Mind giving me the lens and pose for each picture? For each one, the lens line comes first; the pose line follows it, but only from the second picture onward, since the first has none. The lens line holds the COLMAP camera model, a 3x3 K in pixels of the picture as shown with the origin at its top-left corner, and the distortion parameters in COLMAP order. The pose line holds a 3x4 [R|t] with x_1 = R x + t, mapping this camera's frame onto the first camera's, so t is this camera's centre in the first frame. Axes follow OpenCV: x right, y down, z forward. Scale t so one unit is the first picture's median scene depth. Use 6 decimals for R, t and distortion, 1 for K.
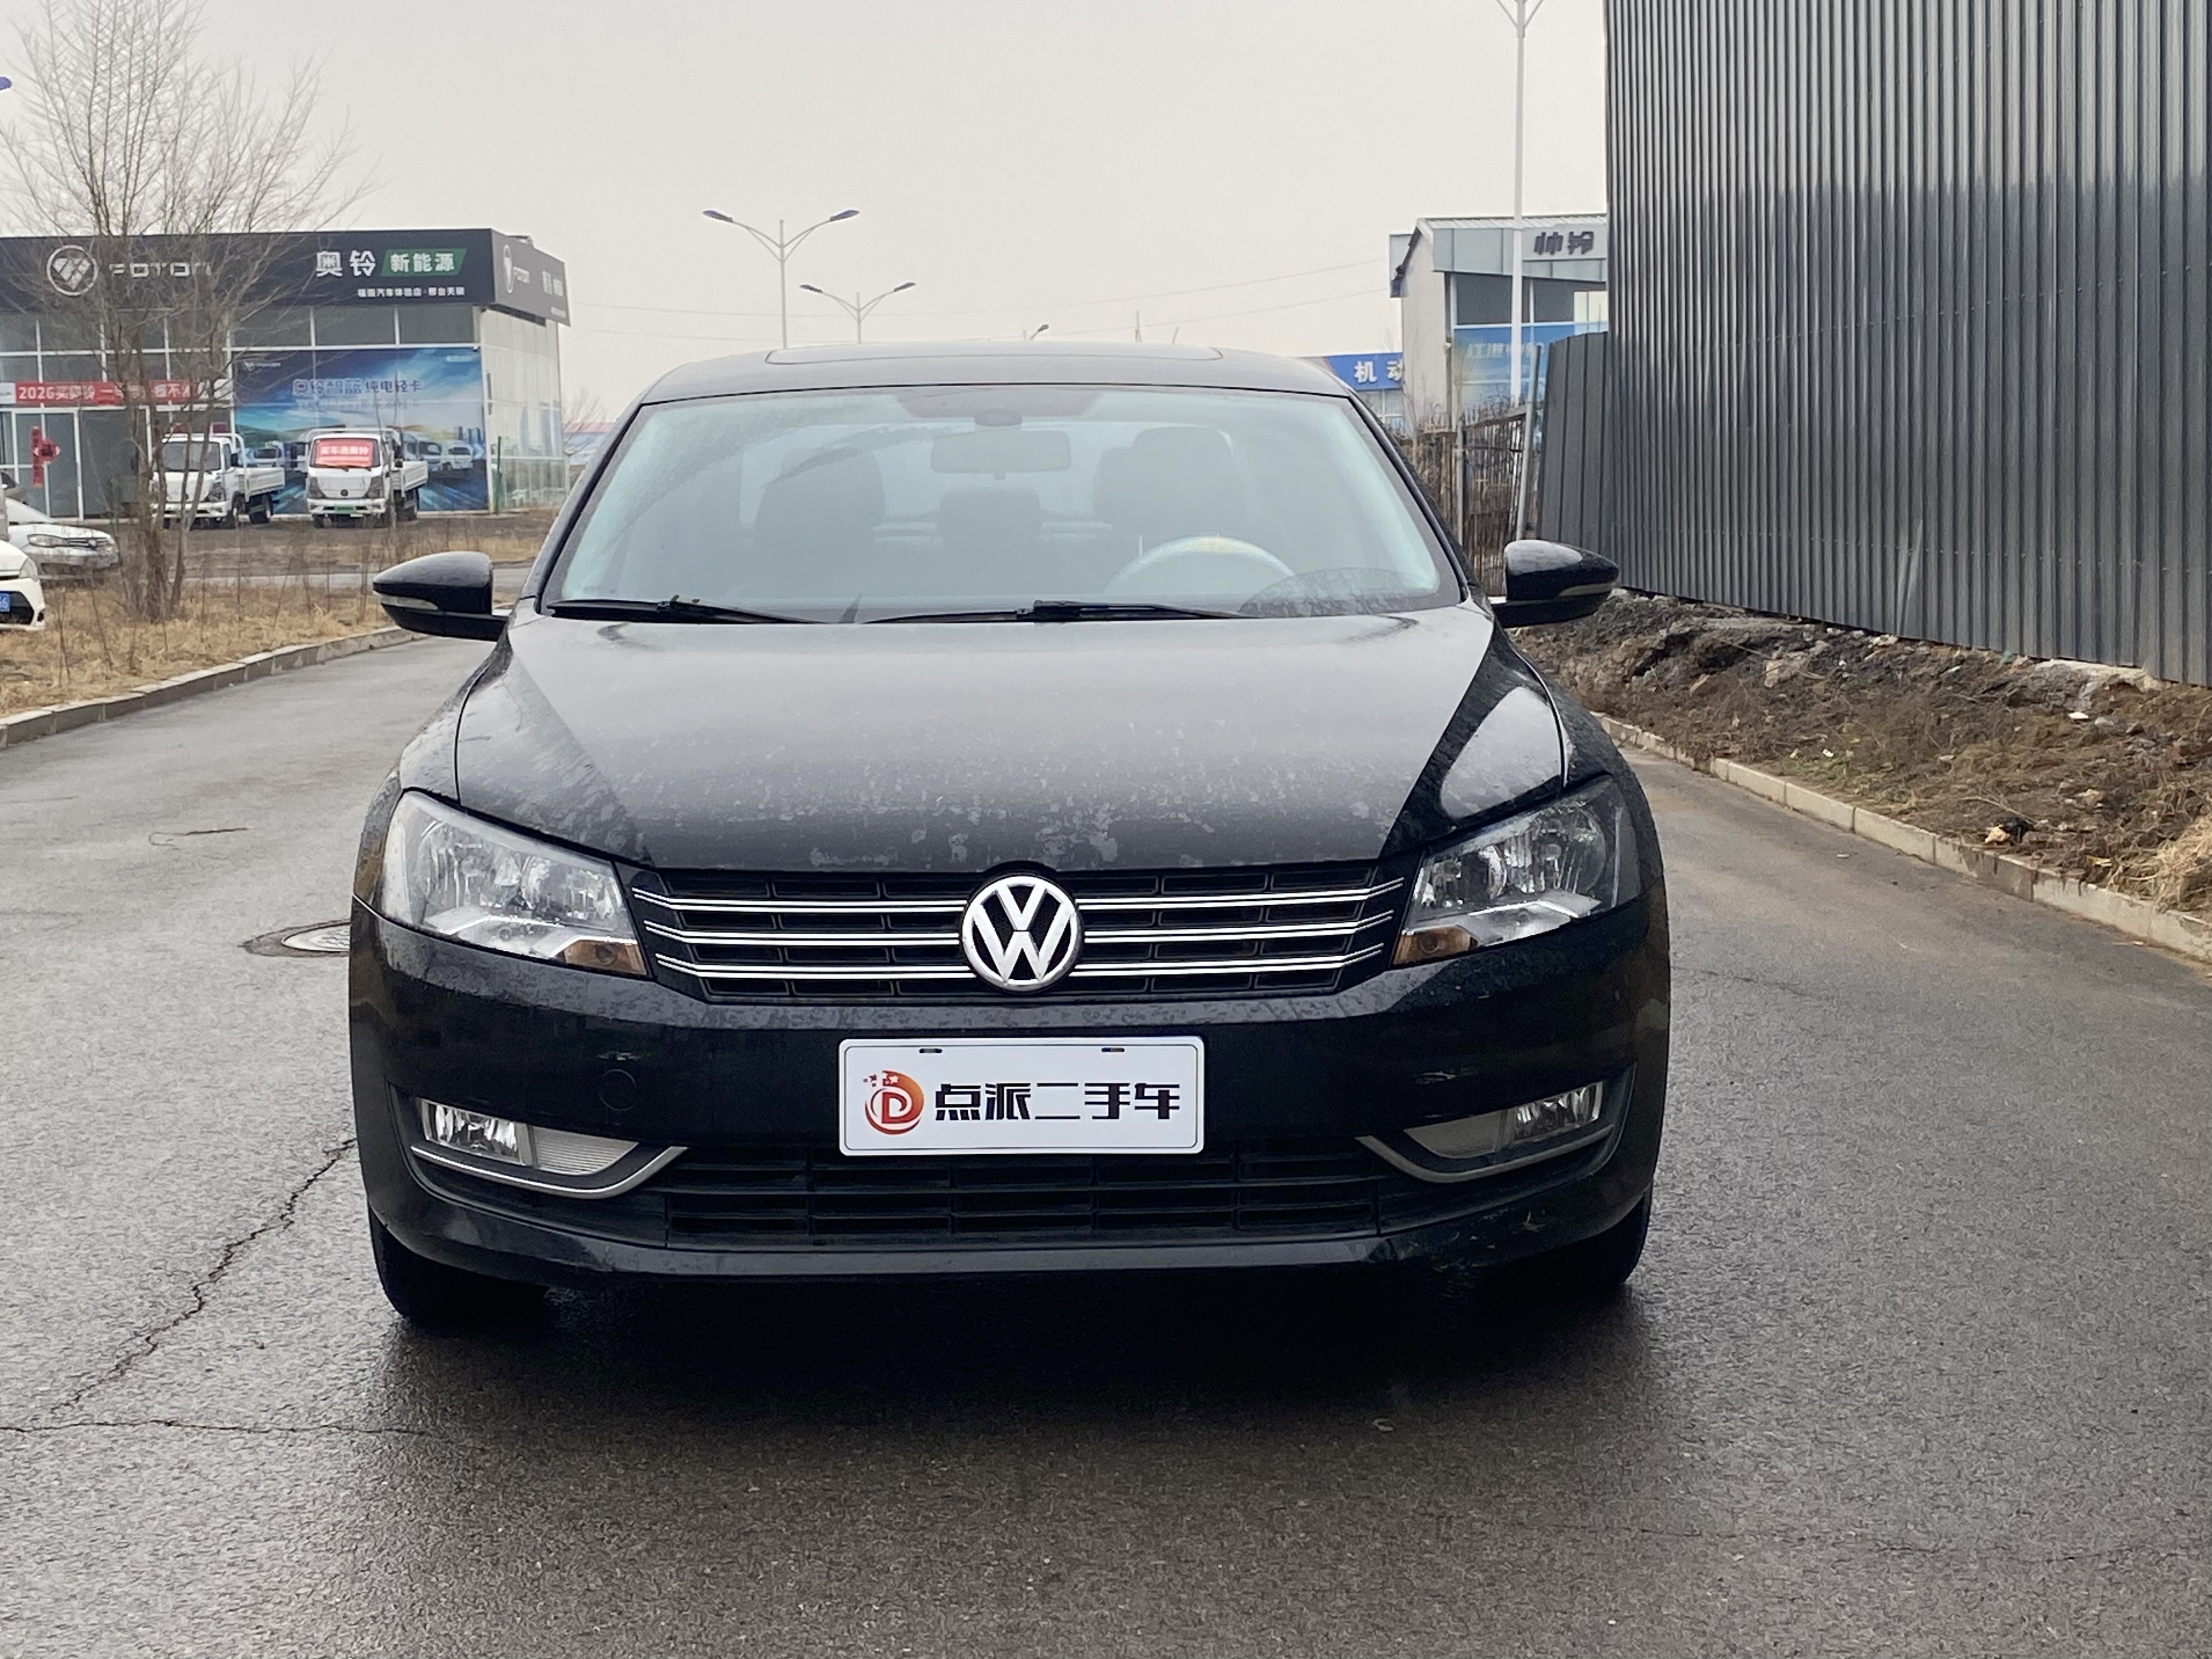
lens RADIAL K [[3582.5, 0, 1106.0], [0, 3582.5, 829.5], [0, 0, 1]] dist [0.228153, -0.772711]
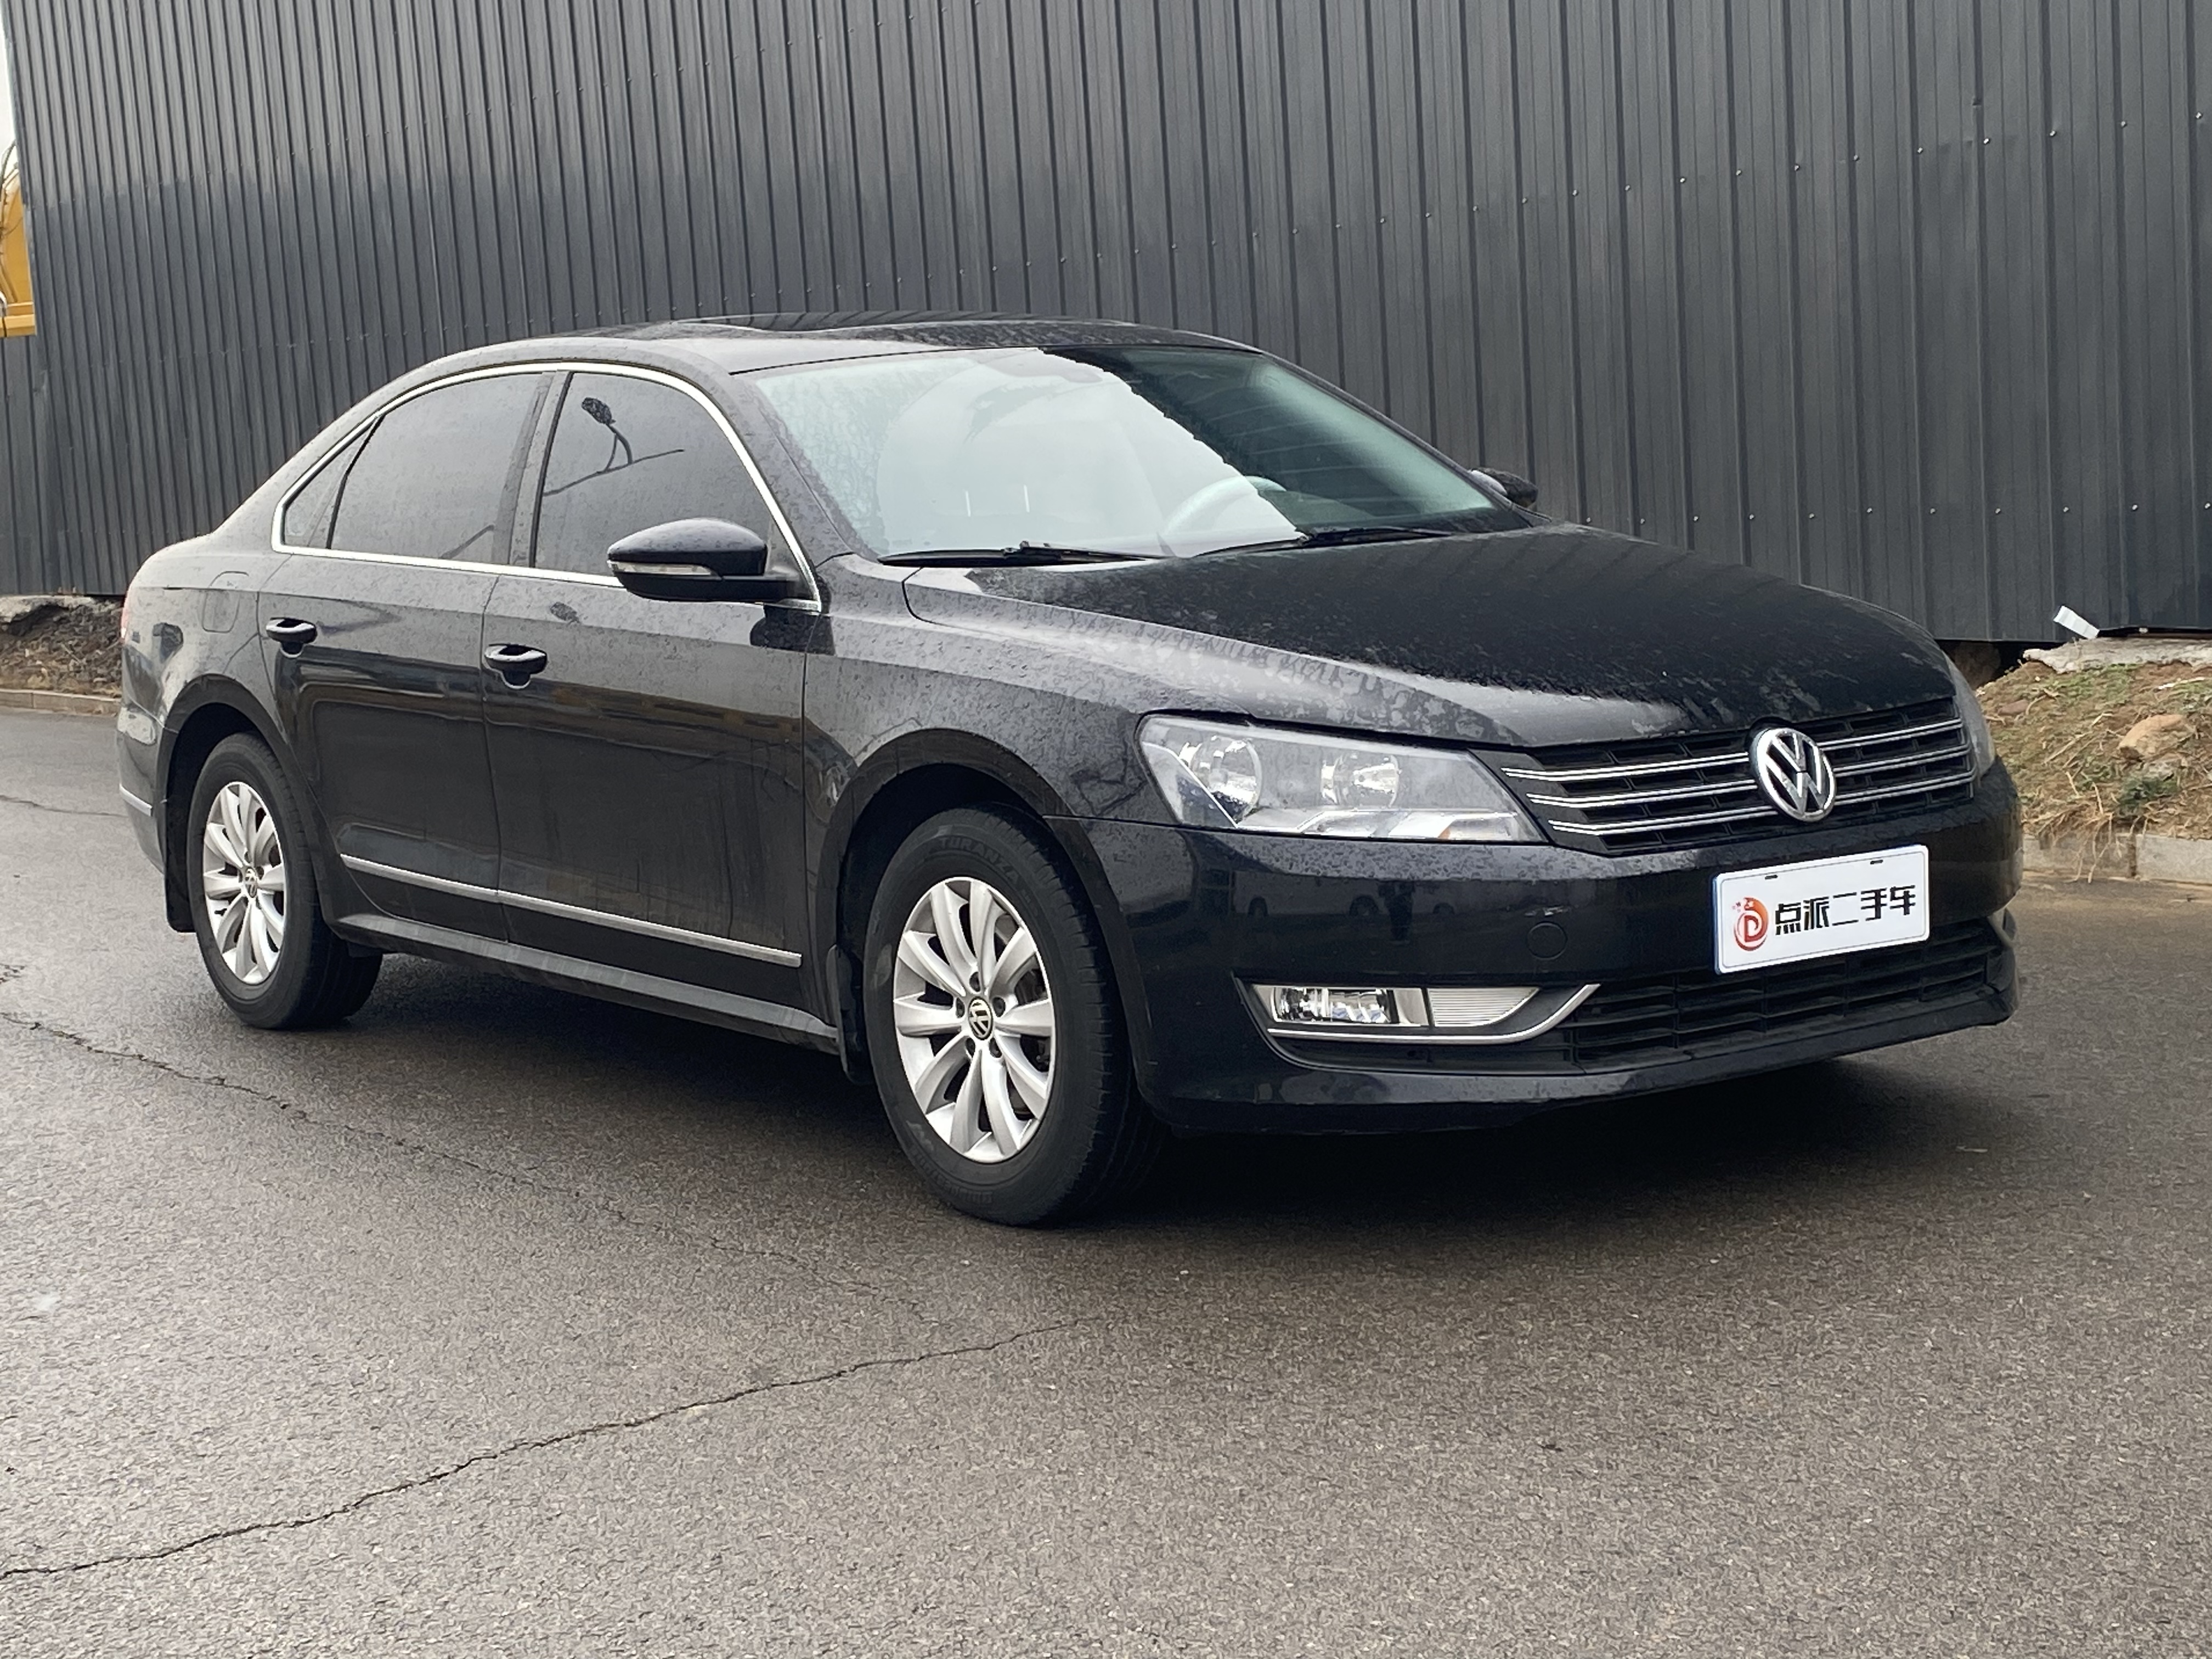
lens RADIAL K [[3582.5, 0, 1106.0], [0, 3582.5, 829.5], [0, 0, 1]] dist [0.228153, -0.772711]
pose [[0.835380, -0.096146, 0.541199, -0.872014], [0.095687, 0.994987, 0.029063, -0.009655], [-0.541280, 0.027507, 0.840392, 0.115548]]
